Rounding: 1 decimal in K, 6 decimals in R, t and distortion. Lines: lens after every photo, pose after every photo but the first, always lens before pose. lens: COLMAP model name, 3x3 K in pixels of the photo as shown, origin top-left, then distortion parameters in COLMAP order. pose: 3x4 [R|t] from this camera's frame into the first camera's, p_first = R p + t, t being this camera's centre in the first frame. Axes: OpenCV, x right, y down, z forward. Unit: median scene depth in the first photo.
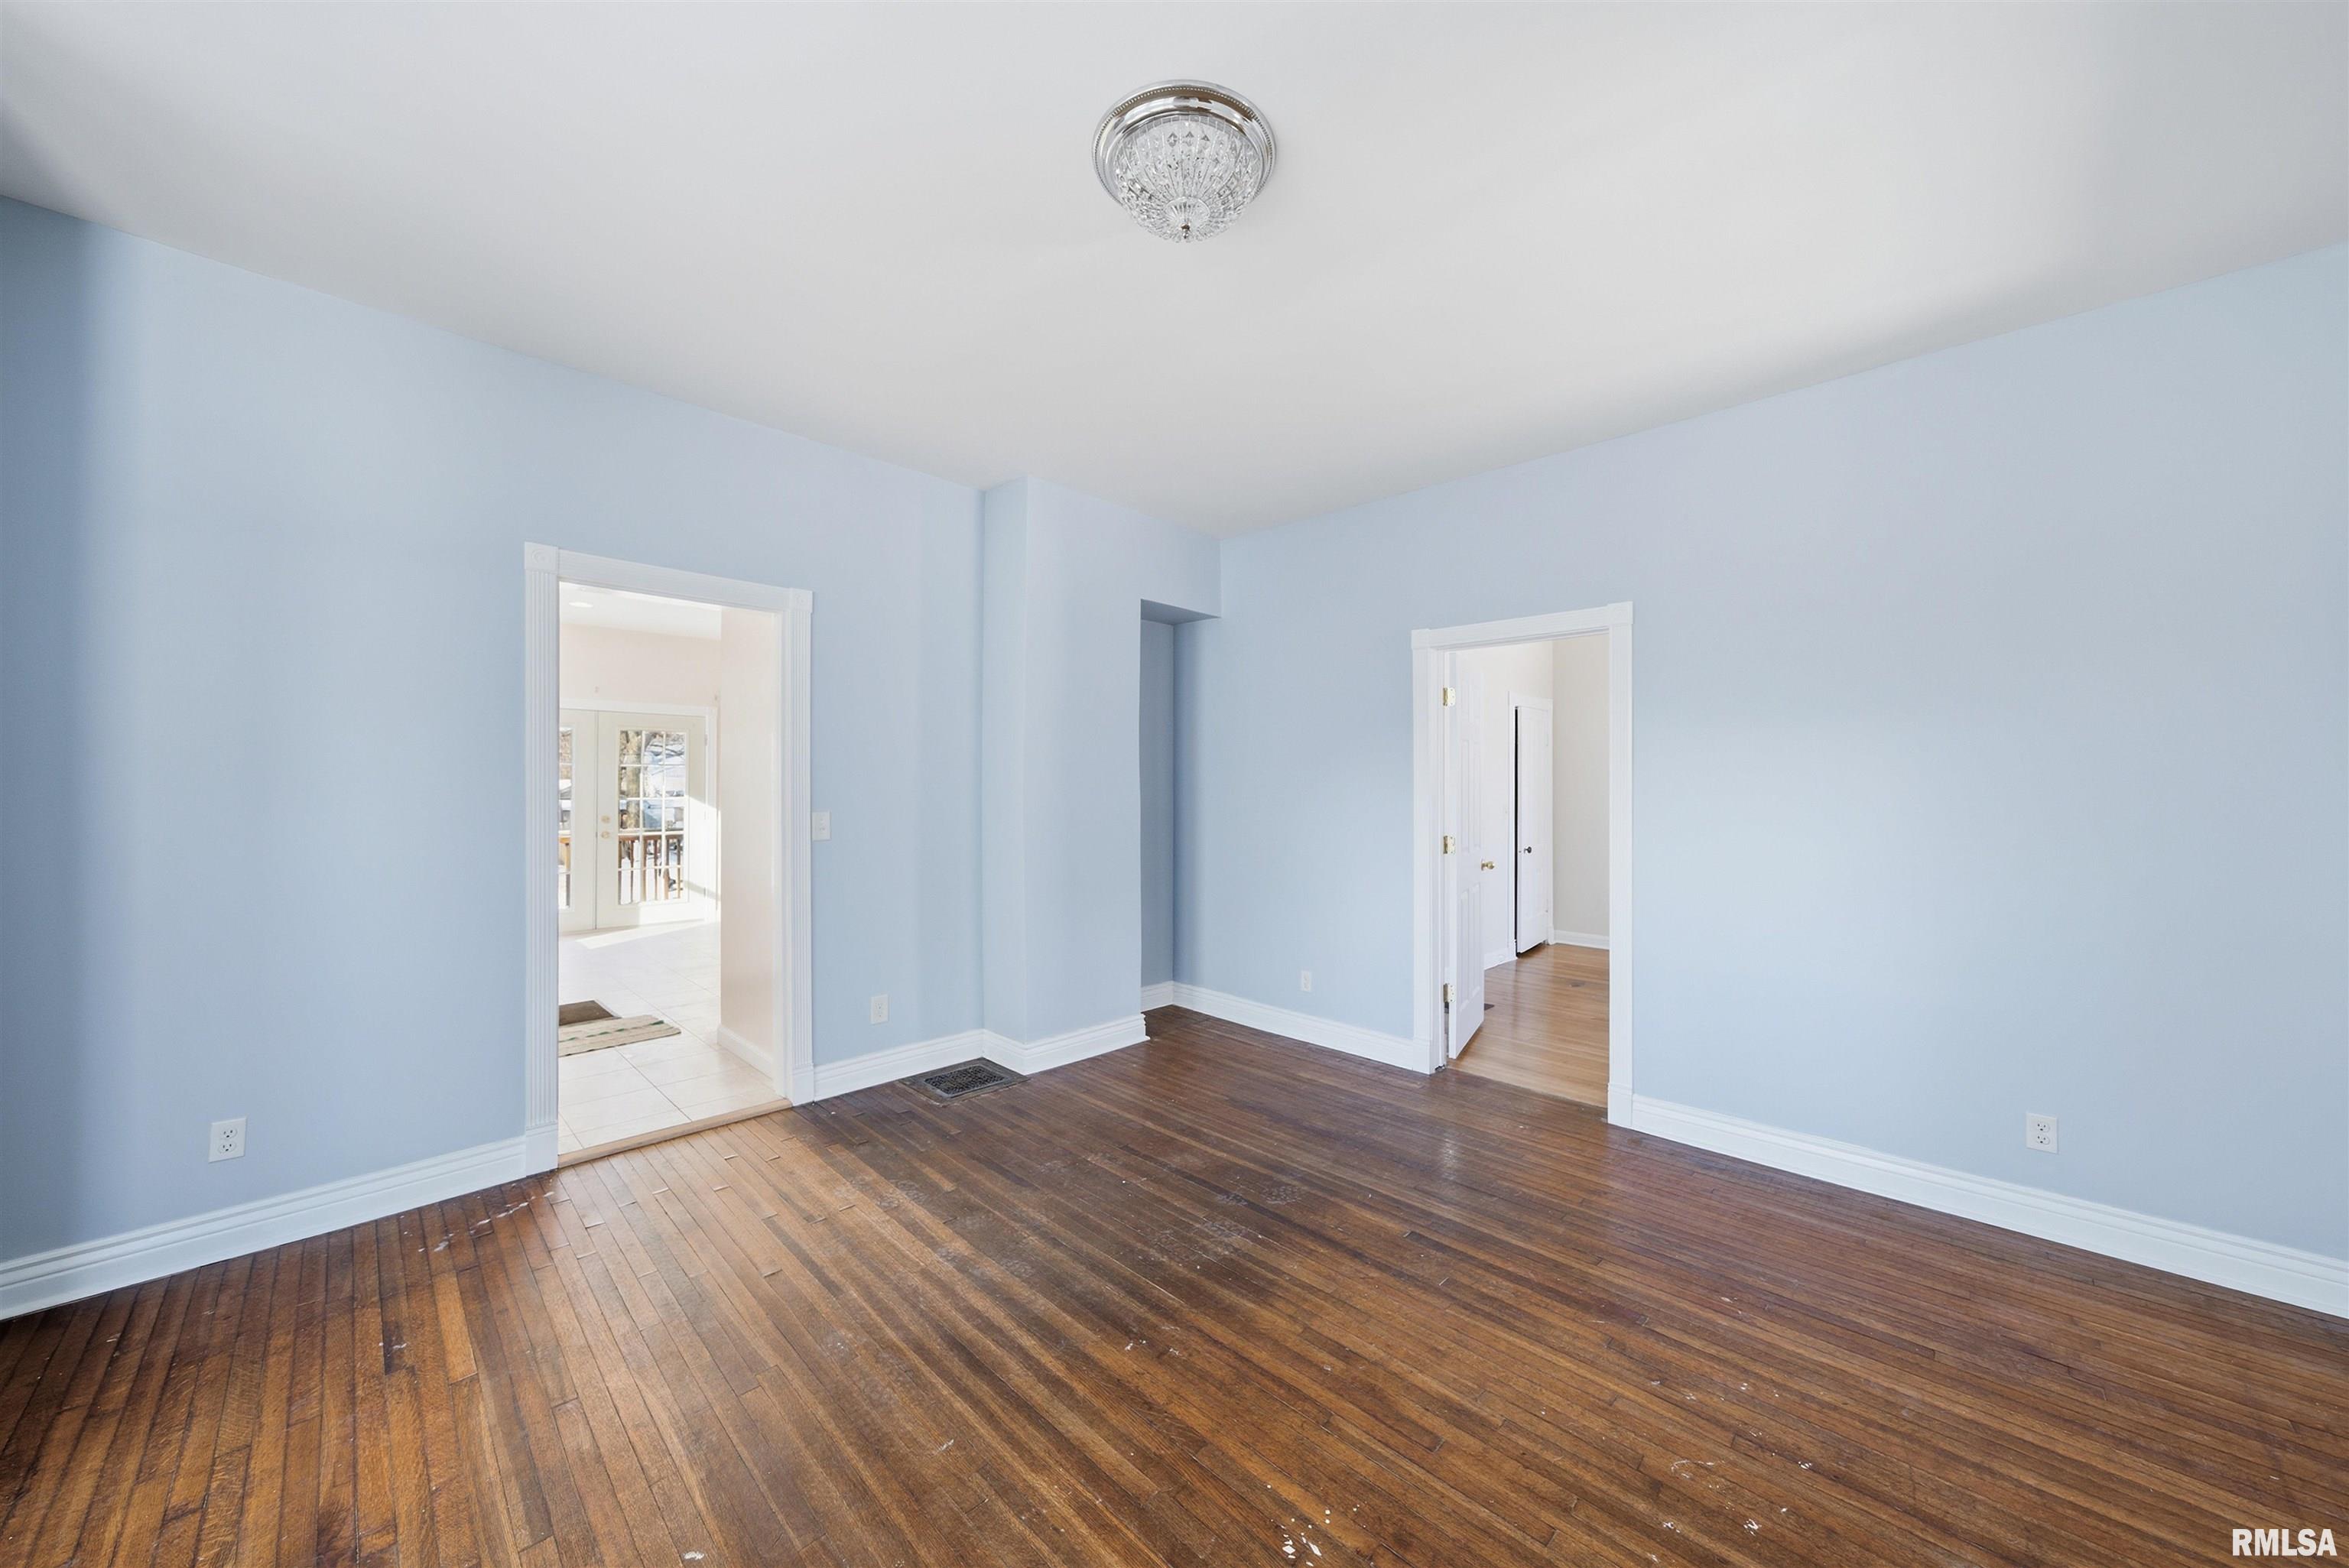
lens RADIAL K [[820.5, 0, 1165.1], [0, 820.5, 785.1], [0, 0, 1]] dist [-0.013208, 0.004164]
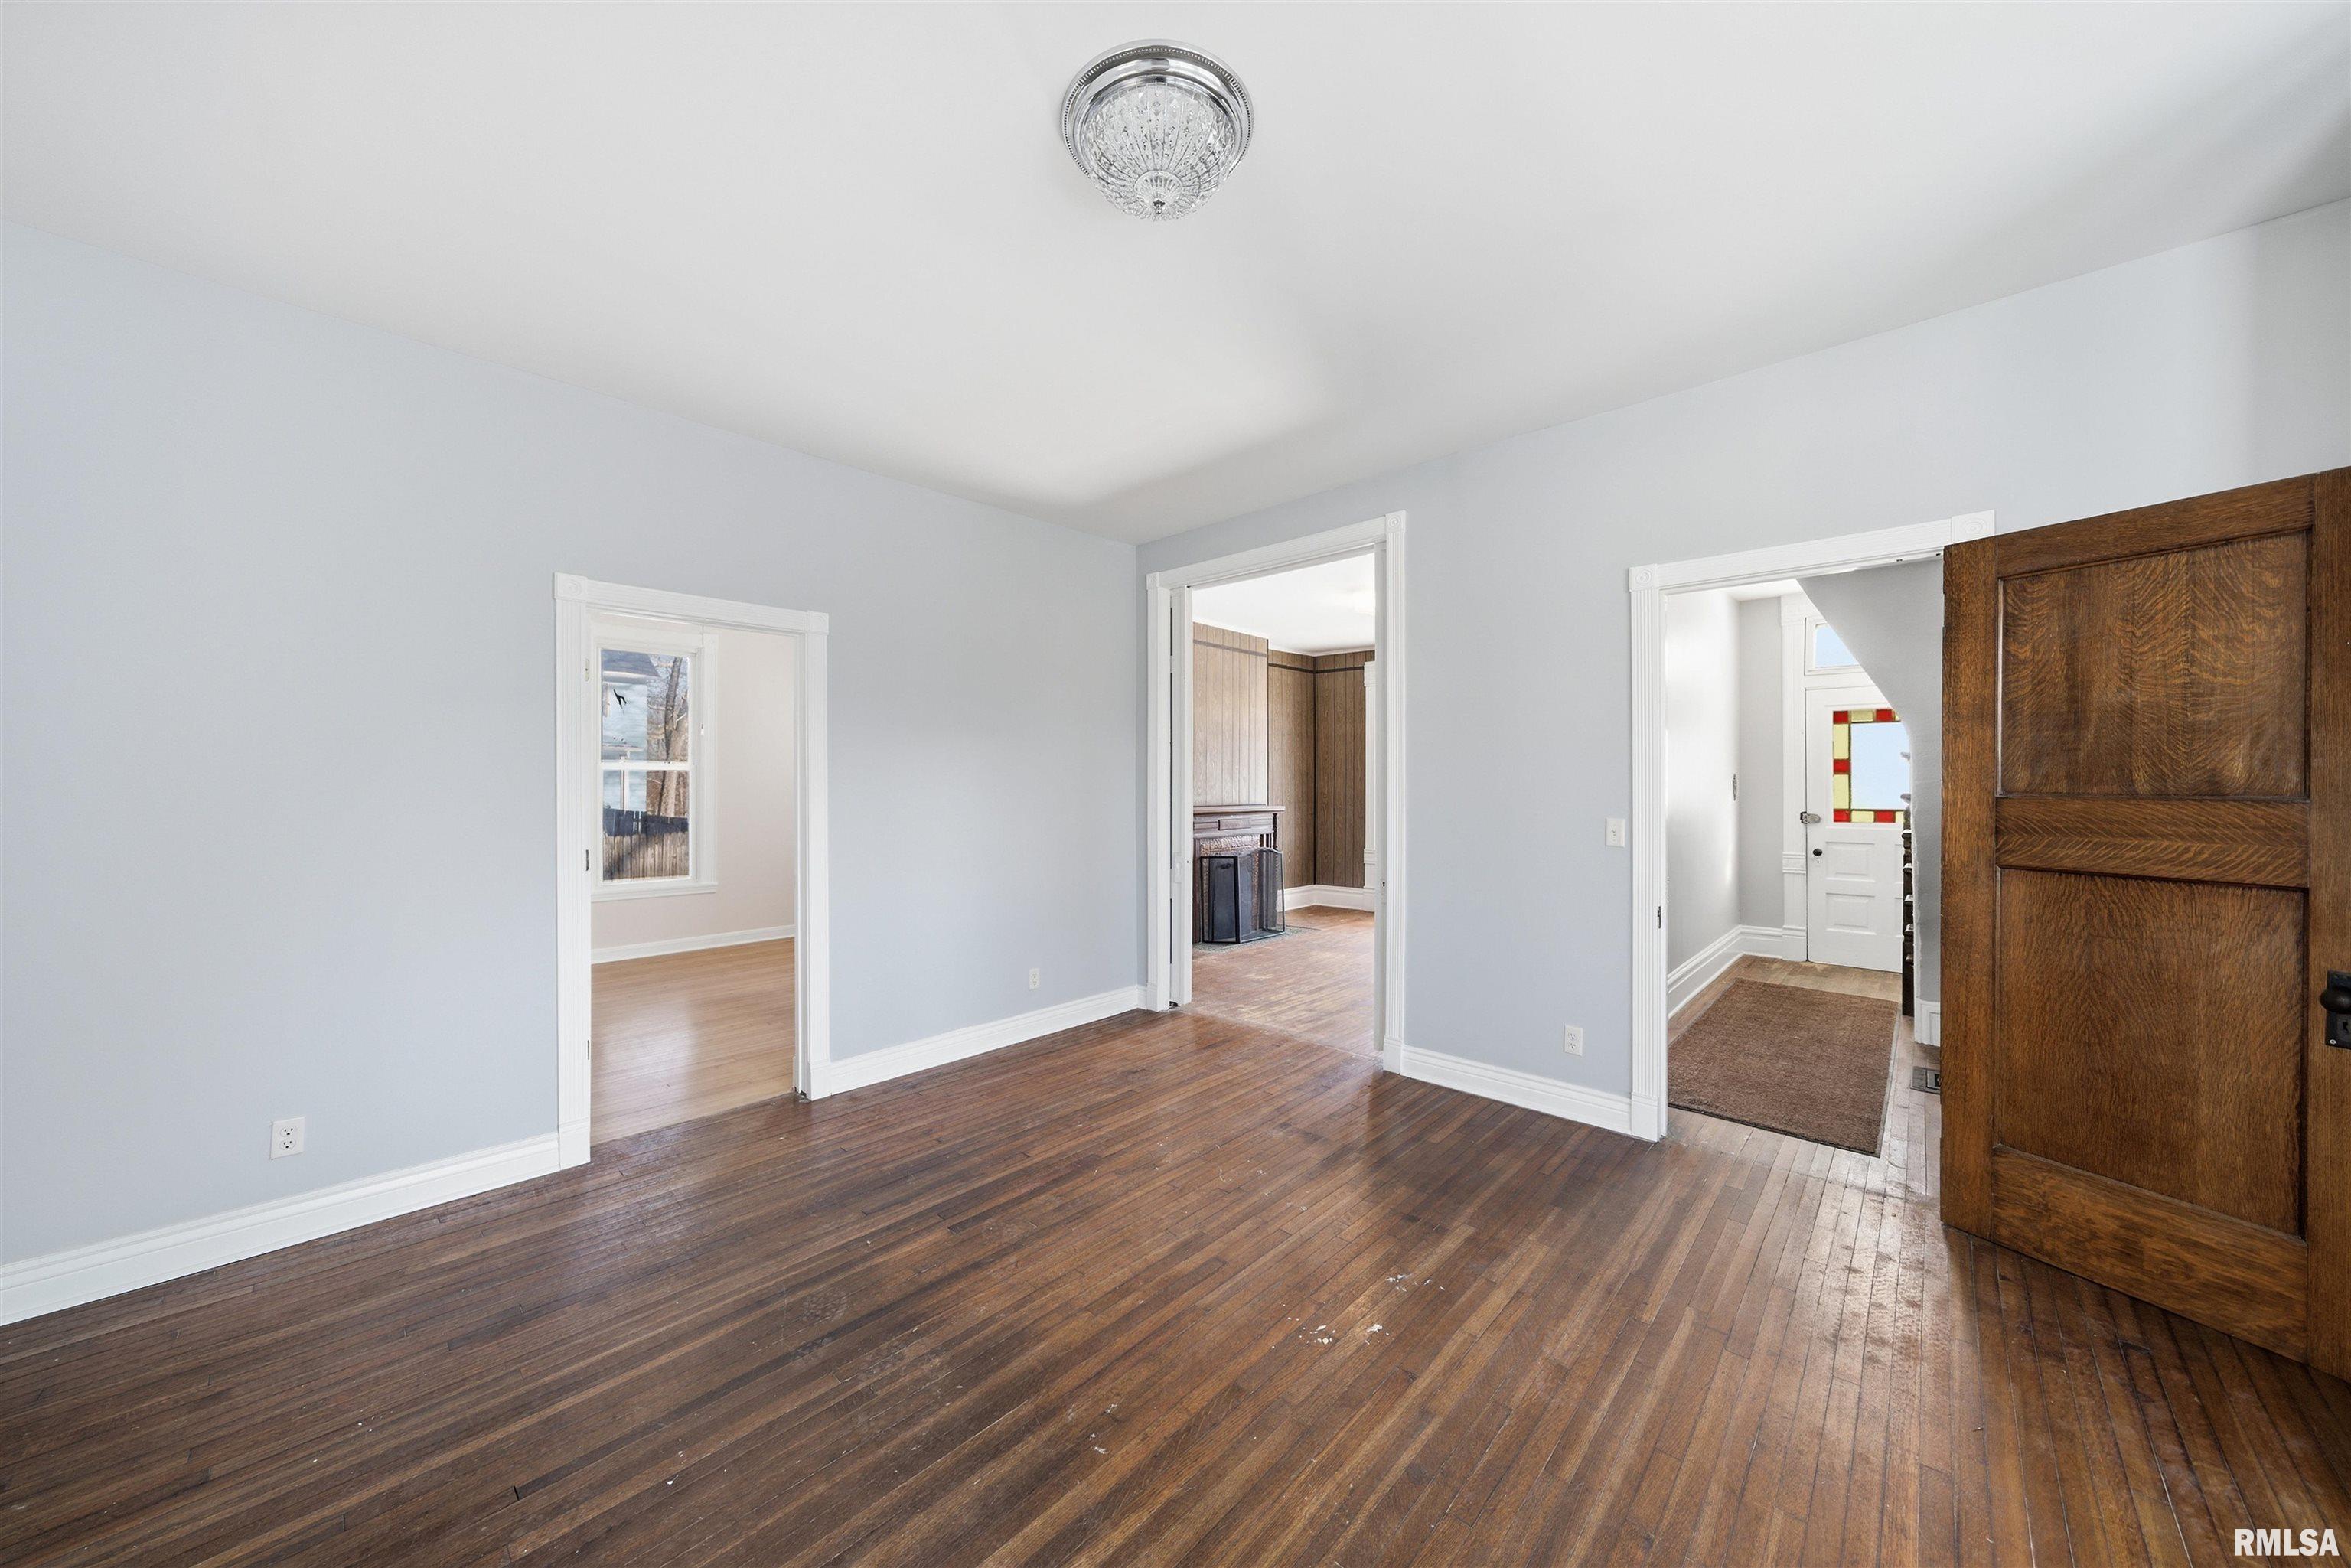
lens RADIAL K [[821.3, 0, 1165.4], [0, 821.3, 784.4], [0, 0, 1]] dist [-0.013208, 0.004164]
pose [[-0.028754, -0.005268, 0.999573, -0.757389], [-0.000393, 0.999986, 0.005259, -0.003923], [-0.999586, -0.000242, -0.028756, 0.818457]]
